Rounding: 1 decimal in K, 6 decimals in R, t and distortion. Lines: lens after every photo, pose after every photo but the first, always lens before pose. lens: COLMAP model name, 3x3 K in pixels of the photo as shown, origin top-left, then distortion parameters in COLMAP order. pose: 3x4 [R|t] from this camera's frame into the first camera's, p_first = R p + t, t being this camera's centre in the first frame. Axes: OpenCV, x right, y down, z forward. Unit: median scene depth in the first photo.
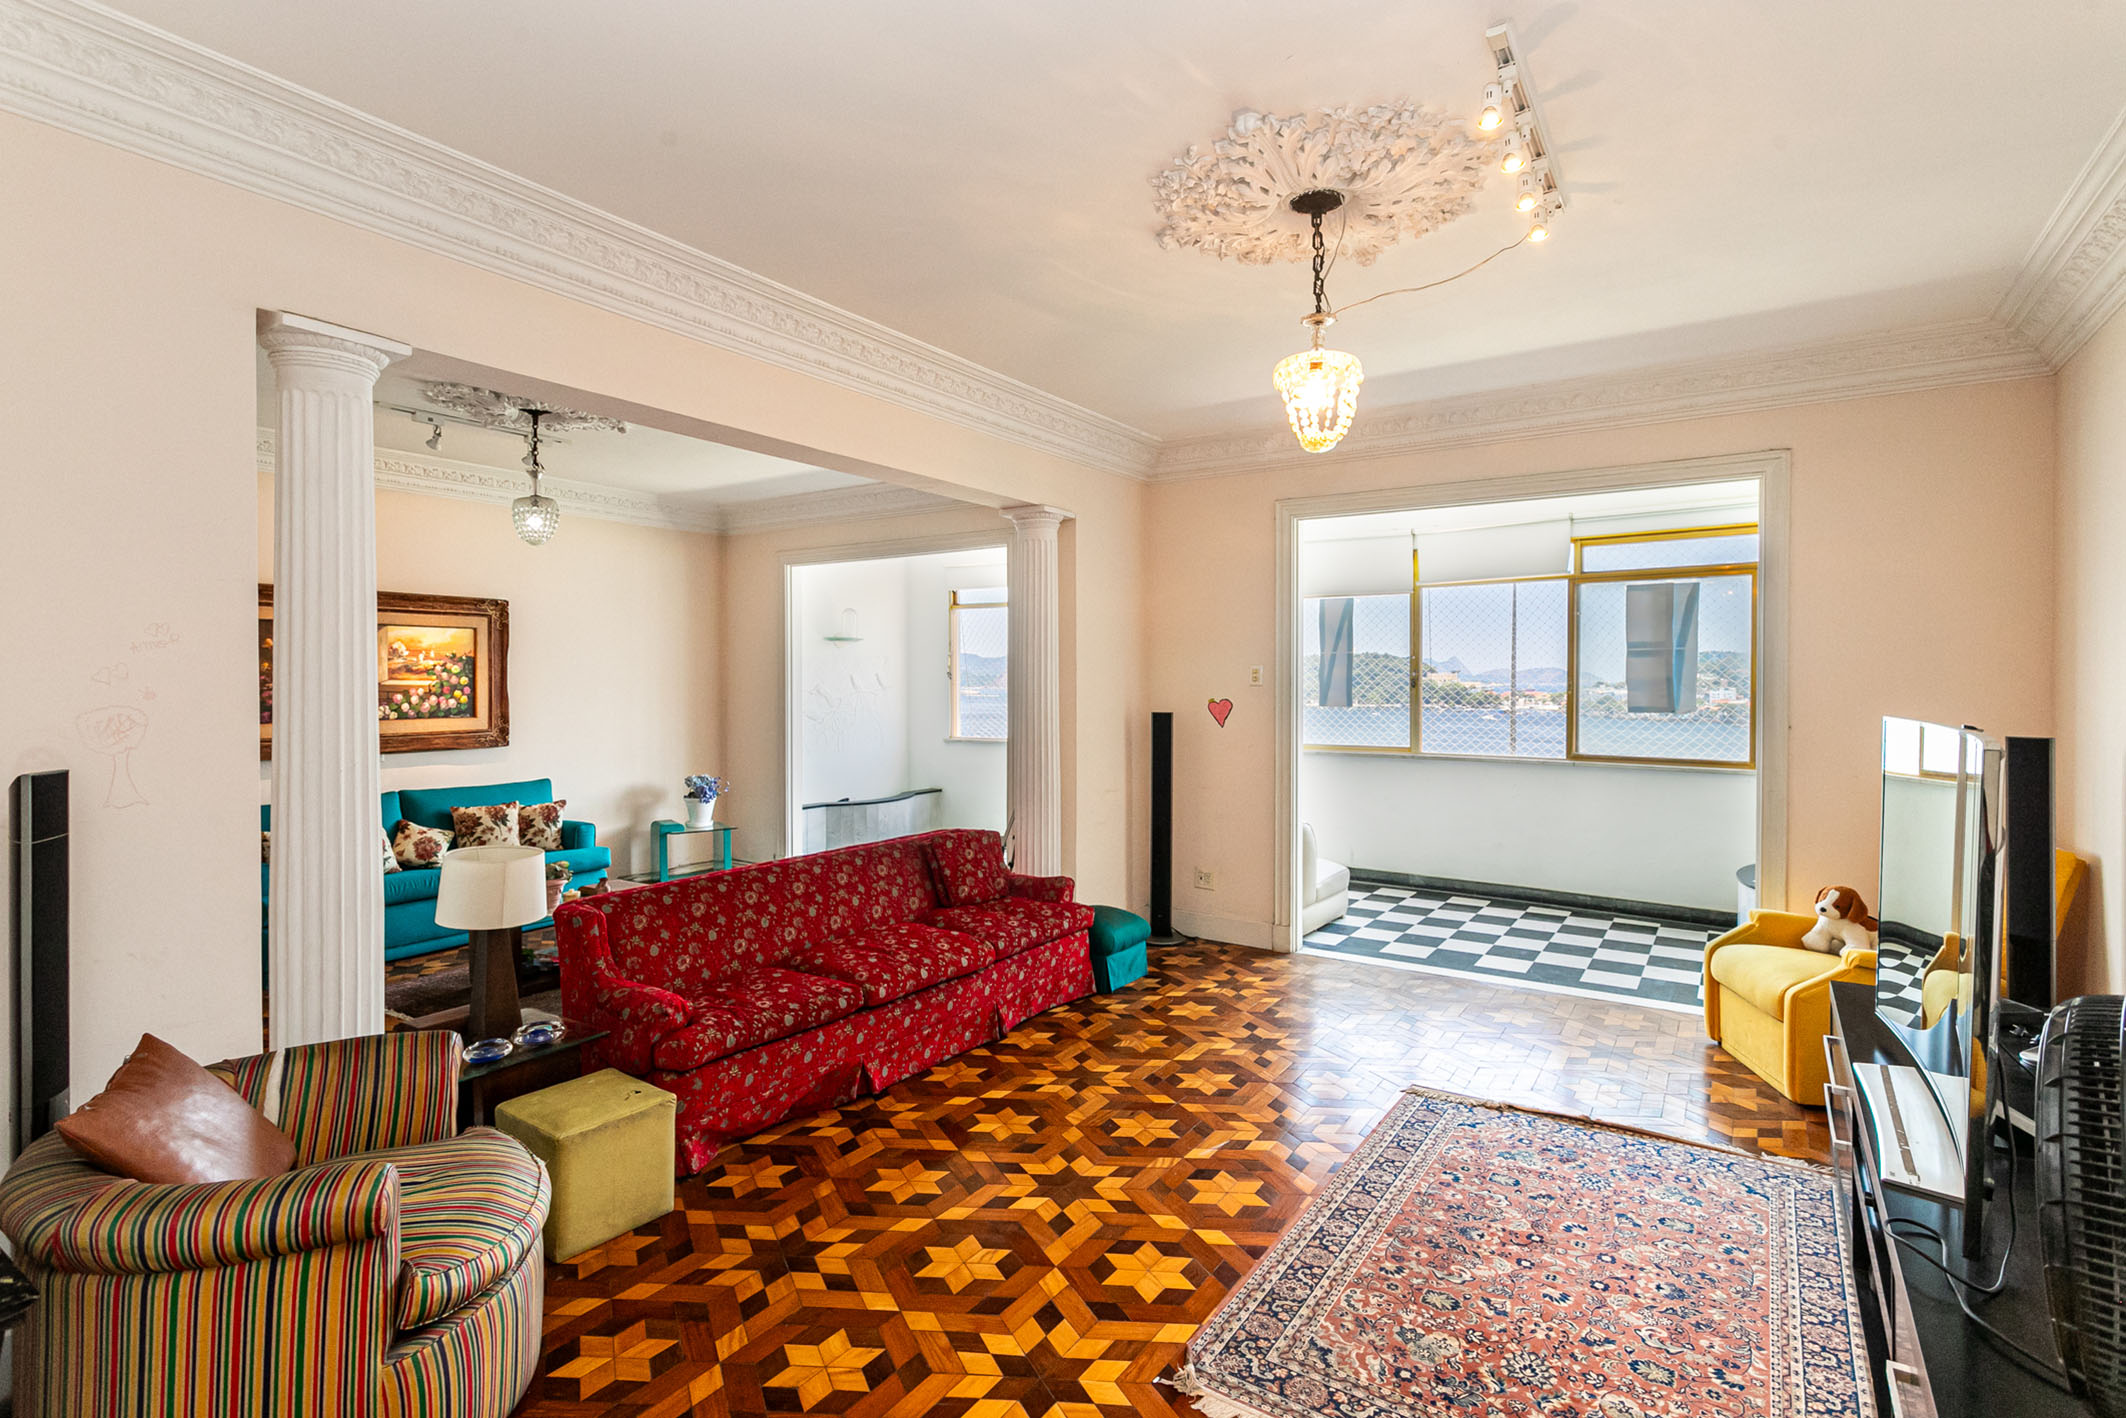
lens RADIAL K [[1031.6, 0, 1067.5], [0, 1031.6, 701.7], [0, 0, 1]] dist [0.006539, 0.002140]
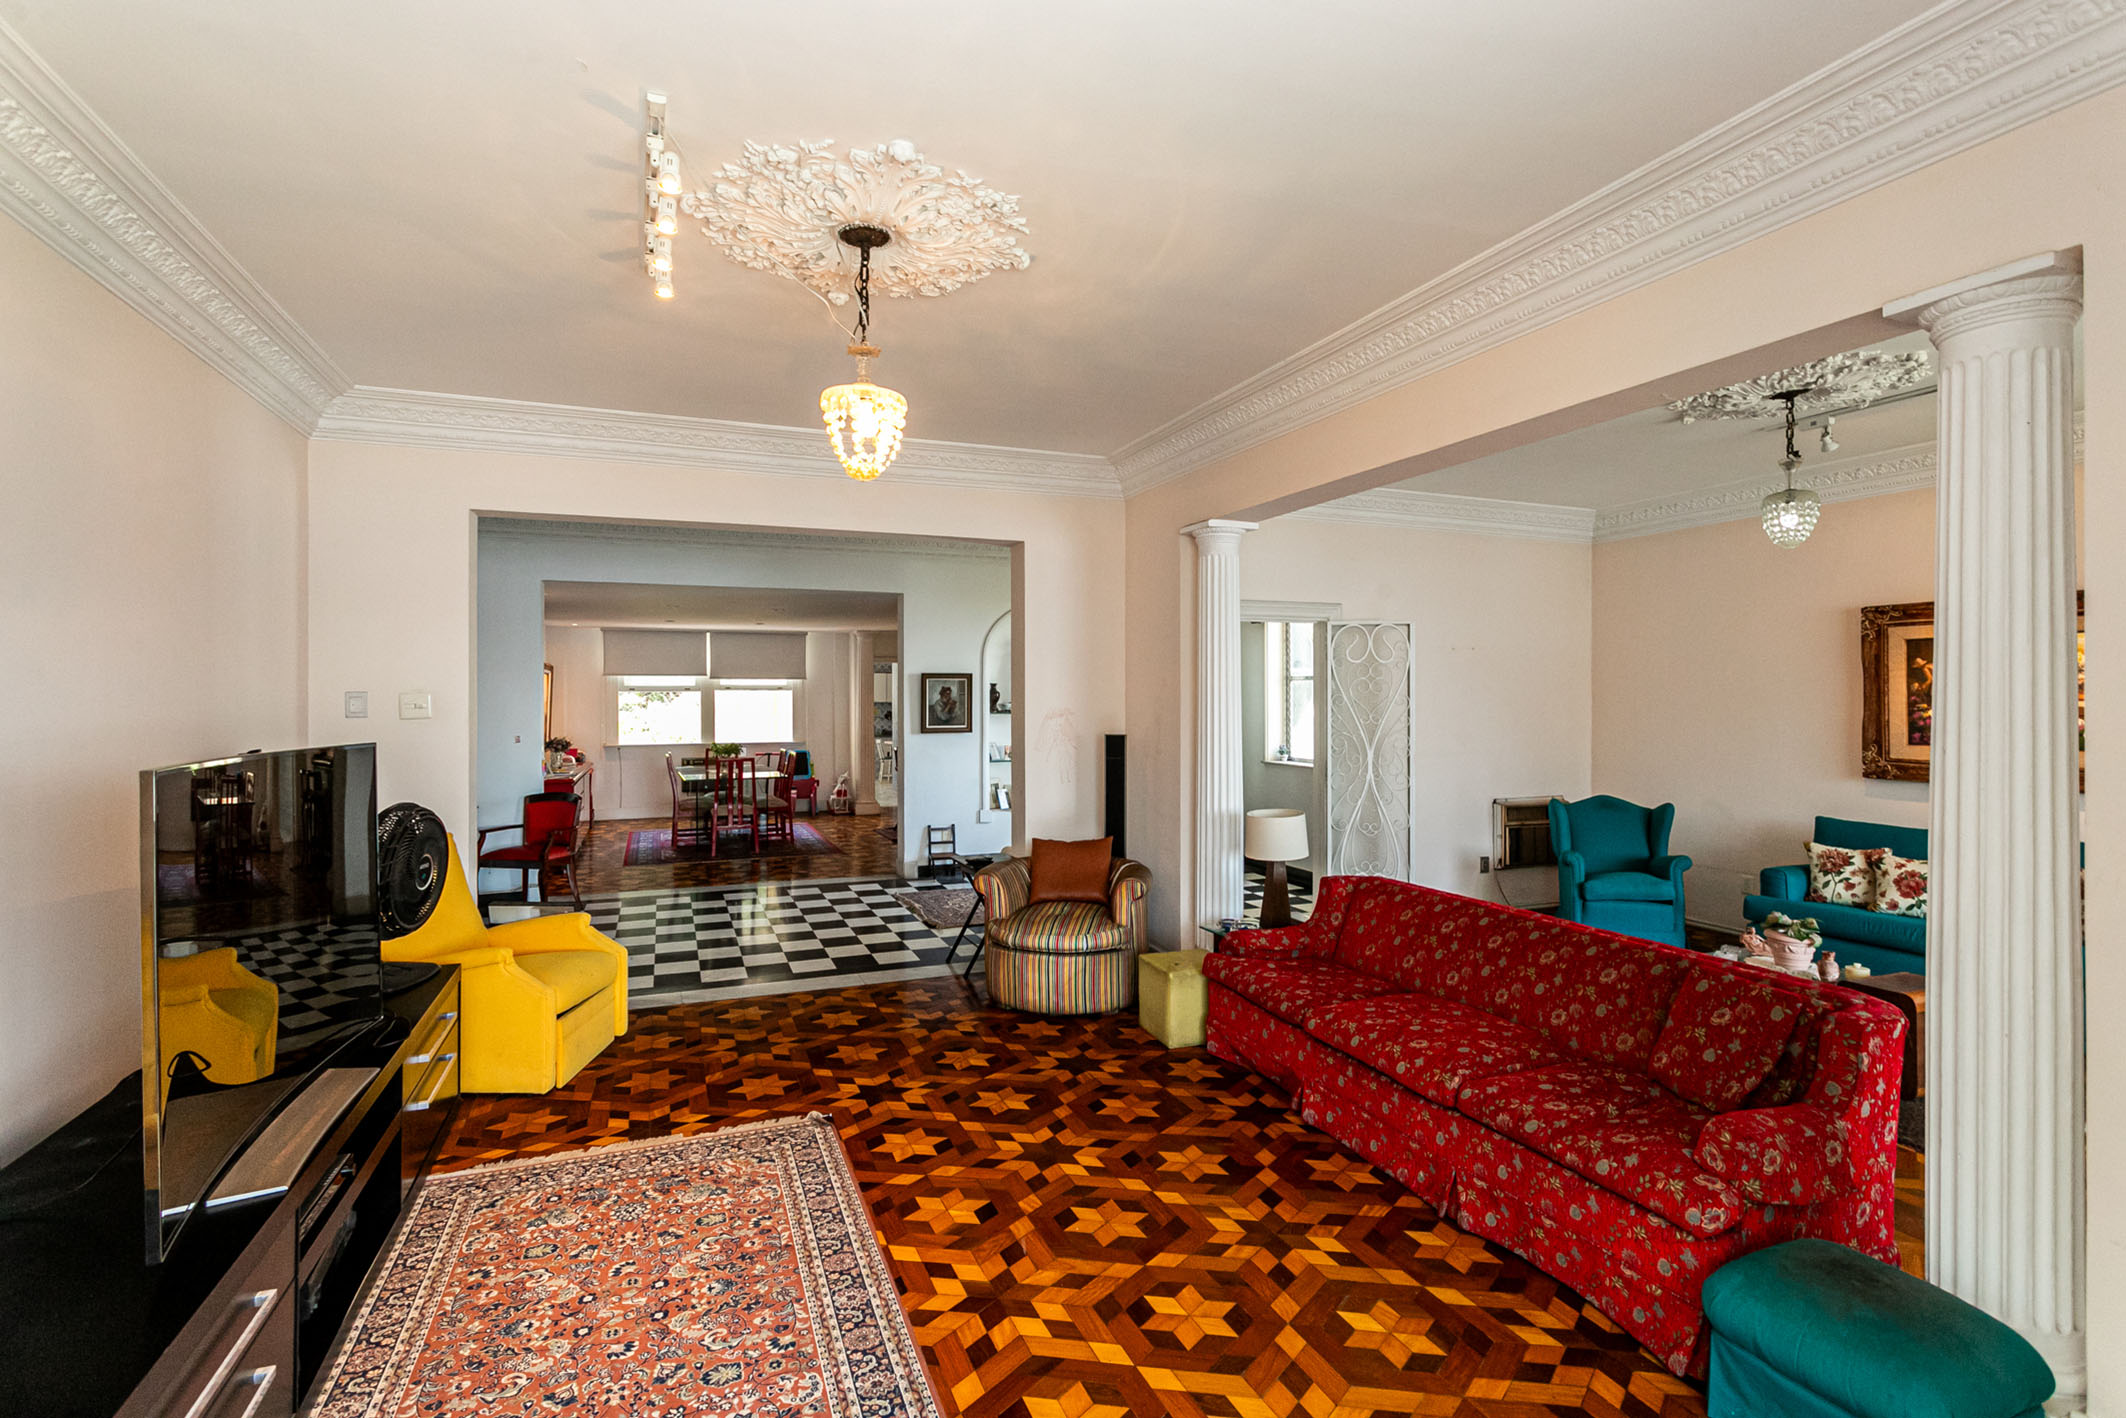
lens RADIAL K [[1031.6, 0, 1063.5], [0, 1031.6, 696.5], [0, 0, 1]] dist [0.006539, 0.002140]
pose [[-0.576445, -0.000683, -0.817136, 0.662323], [-0.016126, 0.999814, 0.010540, -0.029175], [0.816977, 0.019253, -0.576349, 1.204933]]
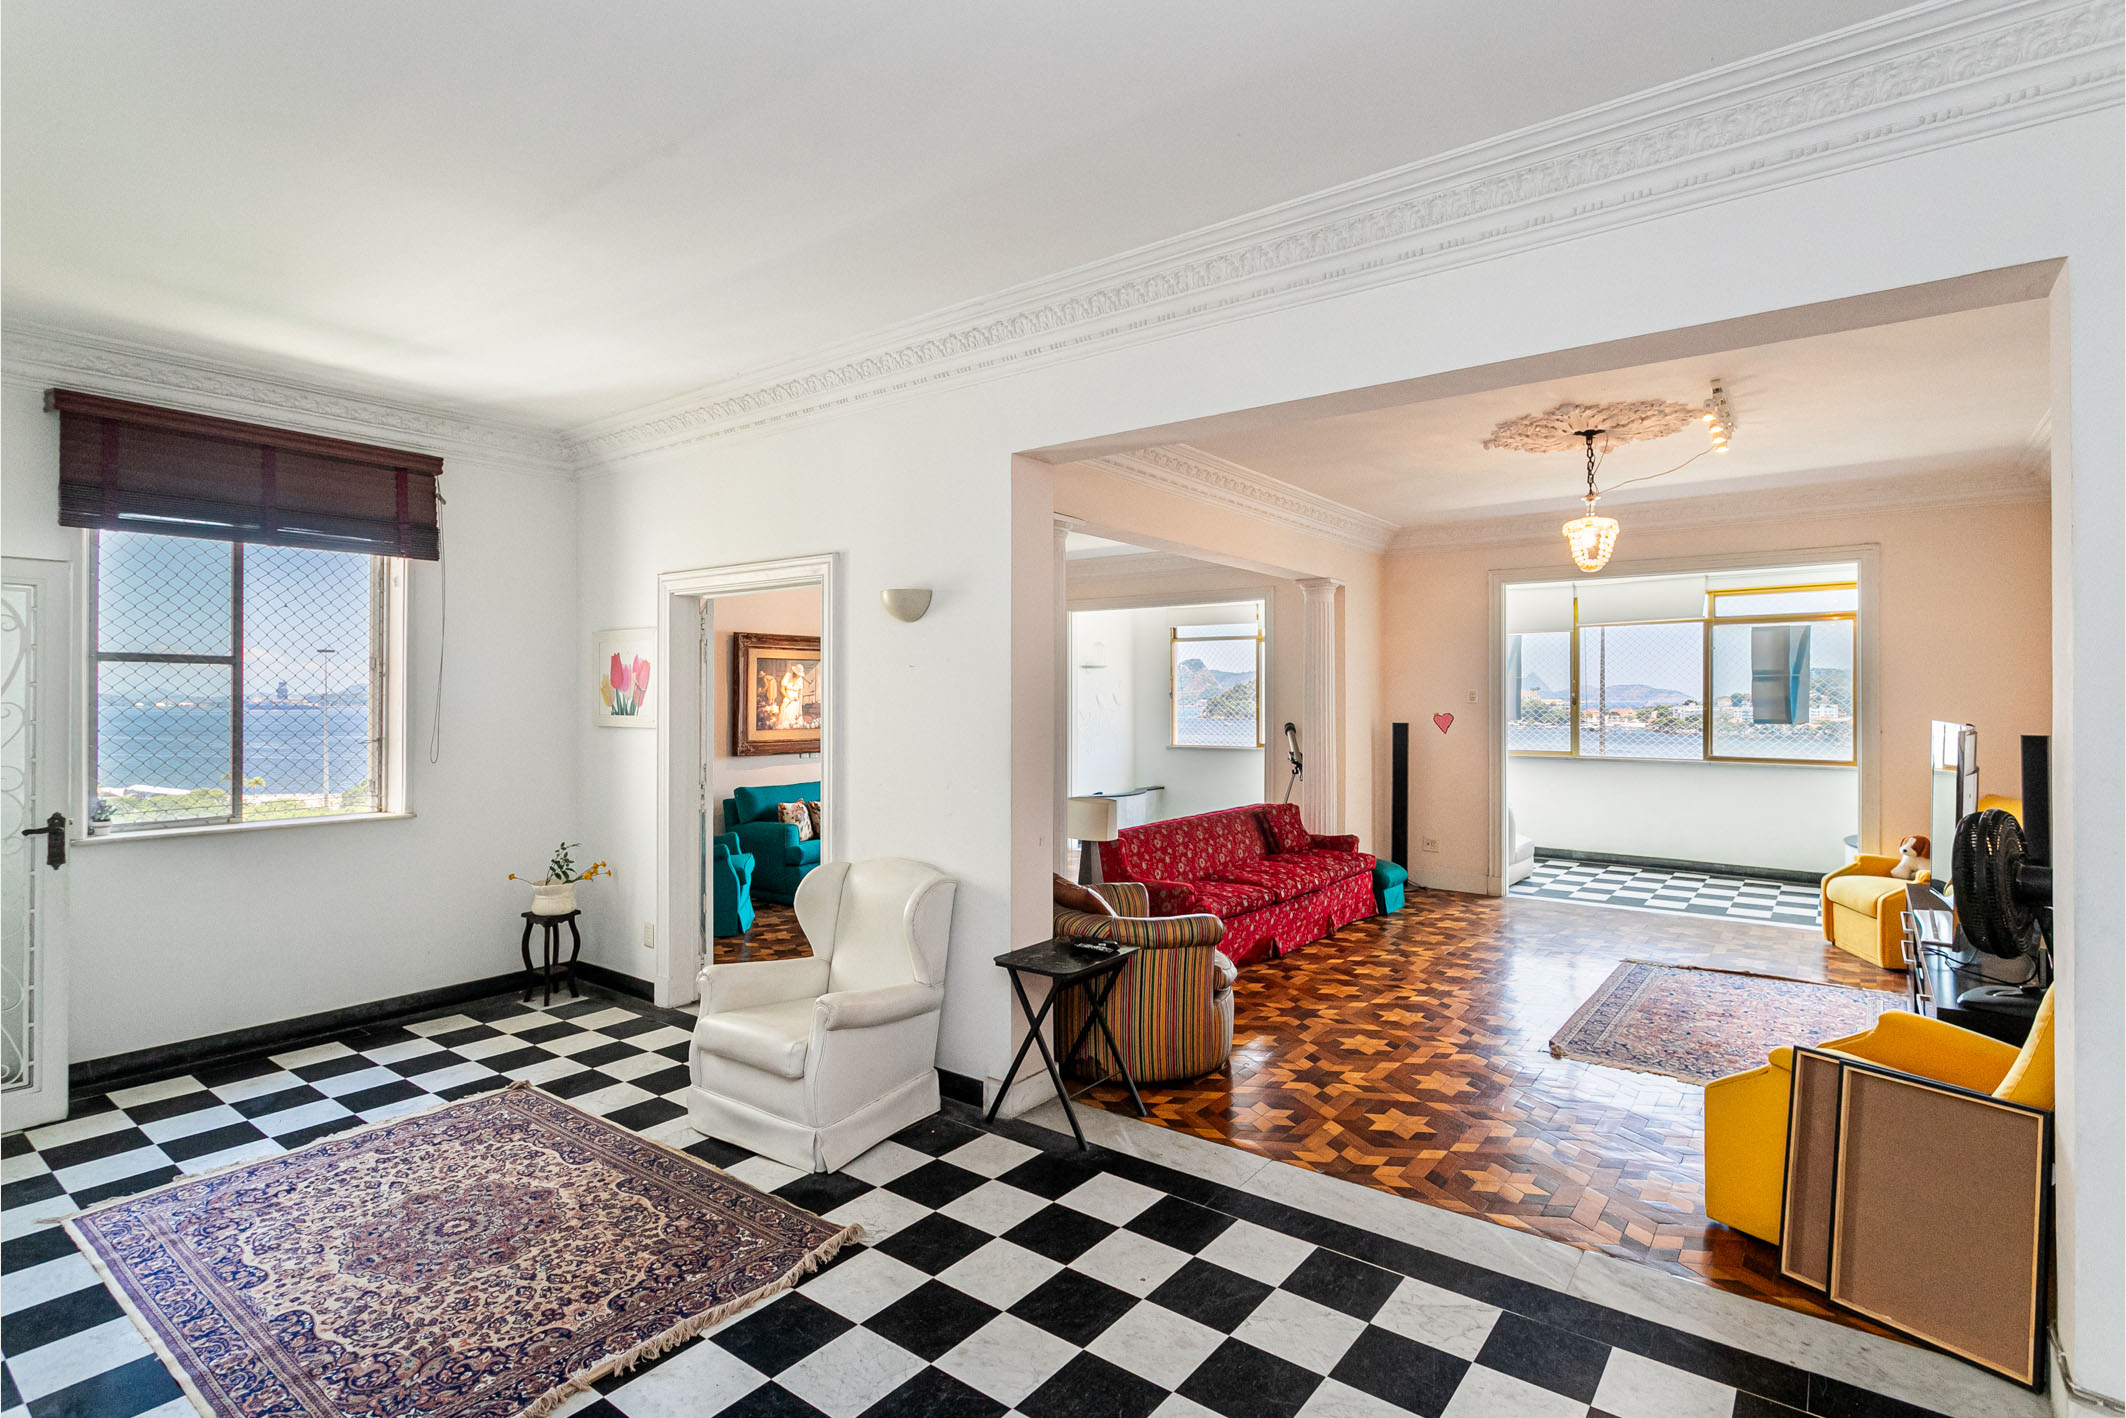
lens RADIAL K [[1031.6, 0, 1049.1], [0, 1031.6, 700.1], [0, 0, 1]] dist [0.006539, 0.002140]
pose [[0.997030, -0.000828, -0.077012, -0.369960], [-0.000626, 0.999822, -0.018860, 0.008851], [0.077014, 0.018852, 0.996852, -0.564573]]
